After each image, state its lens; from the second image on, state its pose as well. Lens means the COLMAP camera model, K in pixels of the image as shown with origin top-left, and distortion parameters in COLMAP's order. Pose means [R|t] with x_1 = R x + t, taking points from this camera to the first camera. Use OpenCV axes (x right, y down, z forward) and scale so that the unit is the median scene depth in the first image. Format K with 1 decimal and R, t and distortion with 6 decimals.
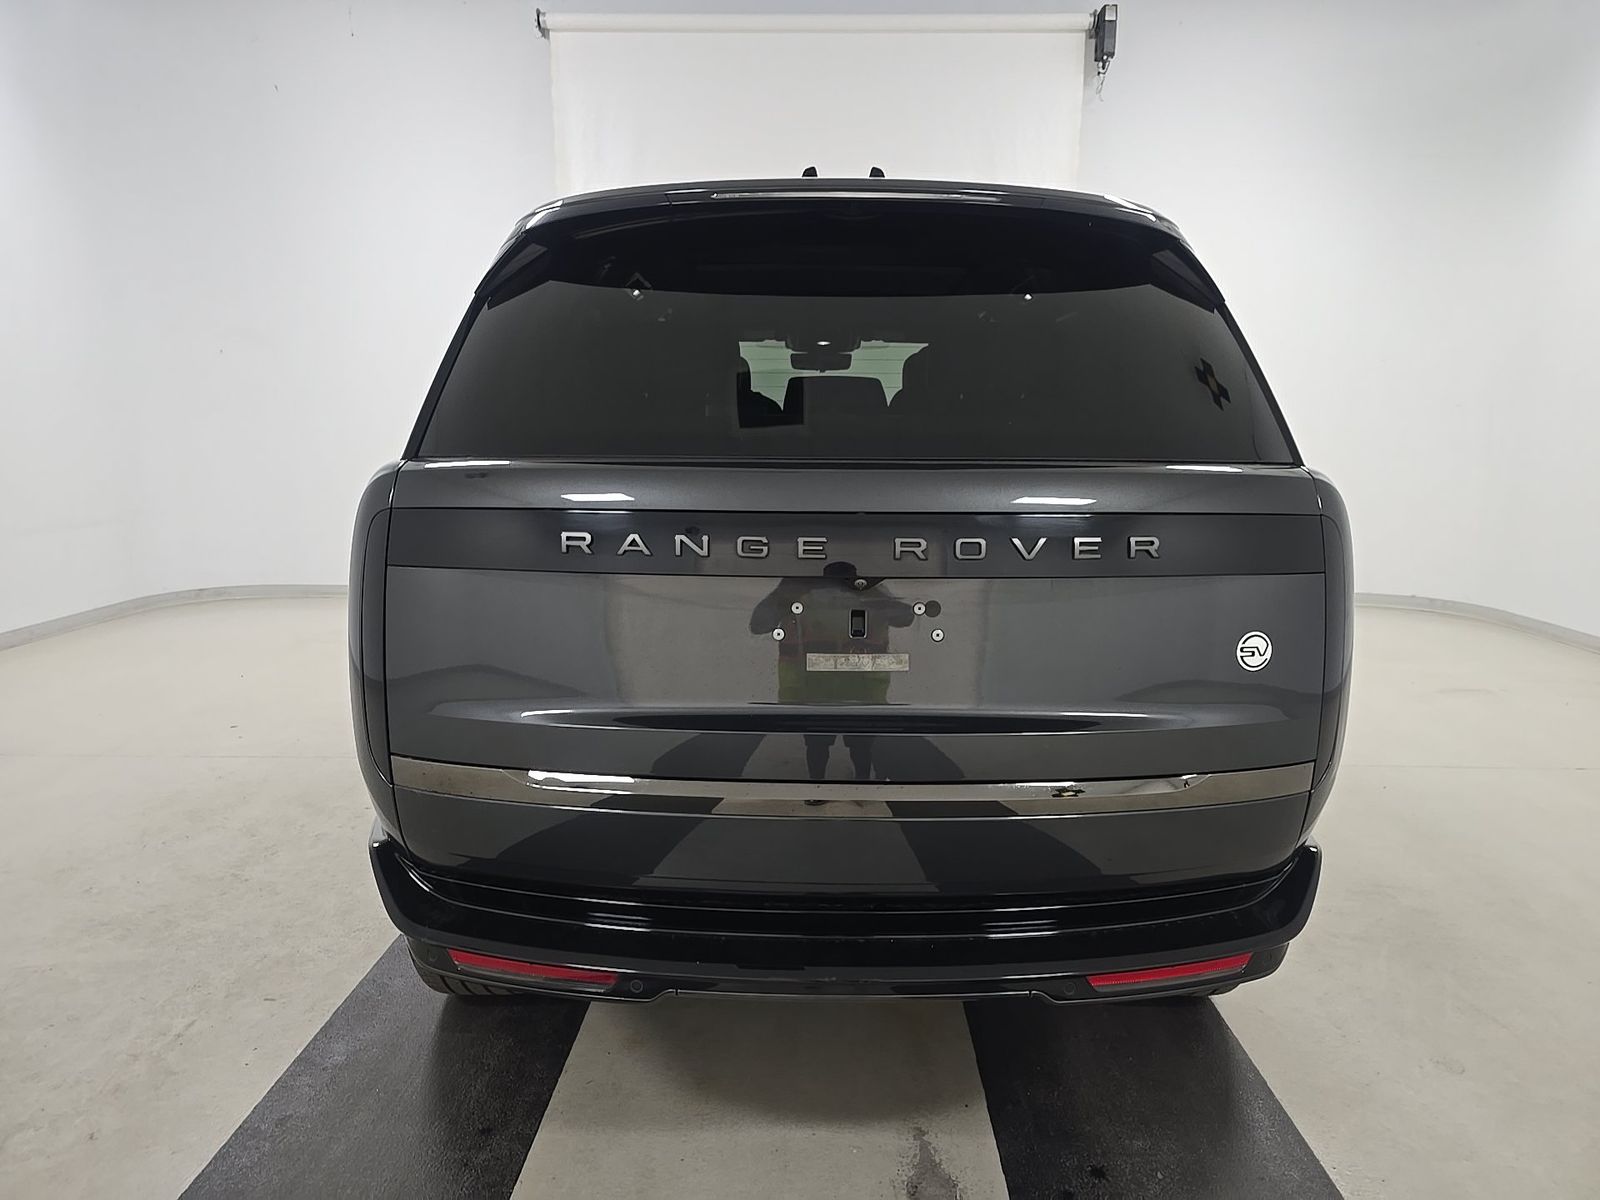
lens RADIAL K [[1089.8, 0, 800.0], [0, 1089.8, 600.0], [0, 0, 1]] dist [0.011297, 0.002631]
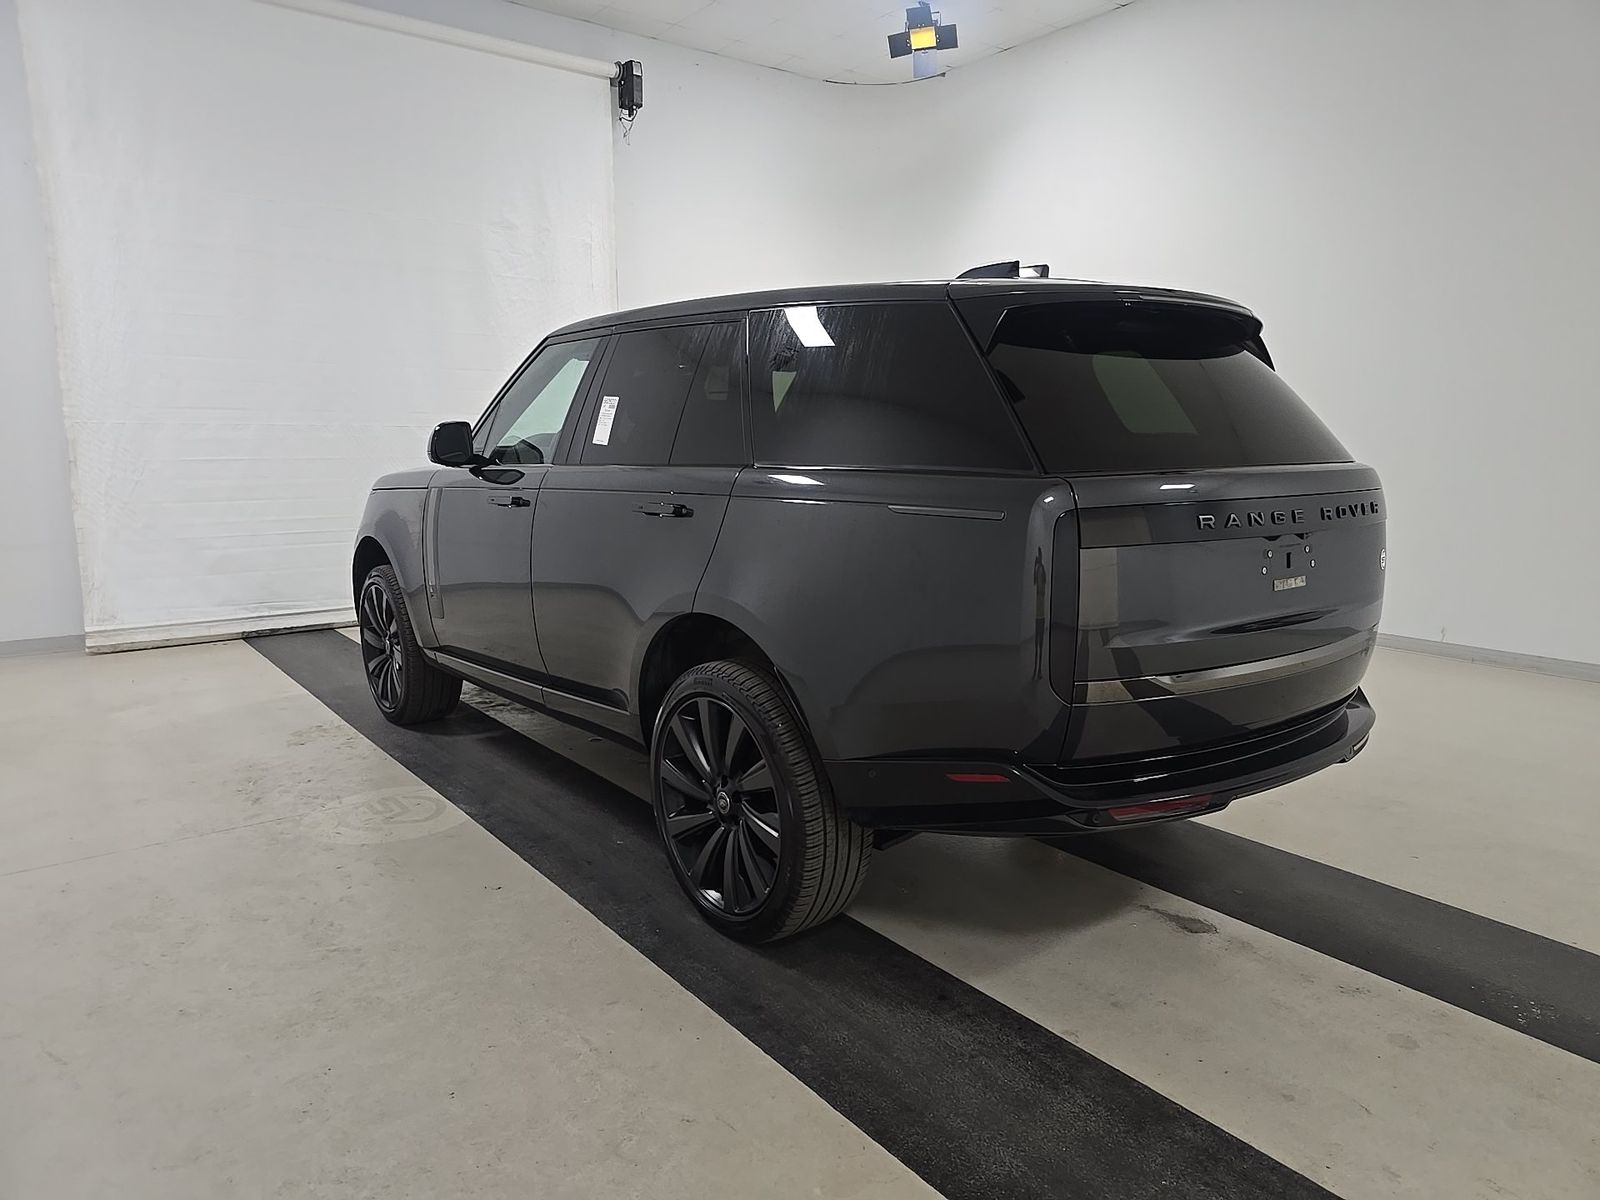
lens RADIAL K [[1089.8, 0, 800.0], [0, 1089.8, 600.0], [0, 0, 1]] dist [0.011297, 0.002631]
pose [[0.794115, -0.096607, 0.600040, -0.764869], [0.098251, 0.994706, 0.030121, -0.021156], [-0.599773, 0.035035, 0.799403, 0.042843]]
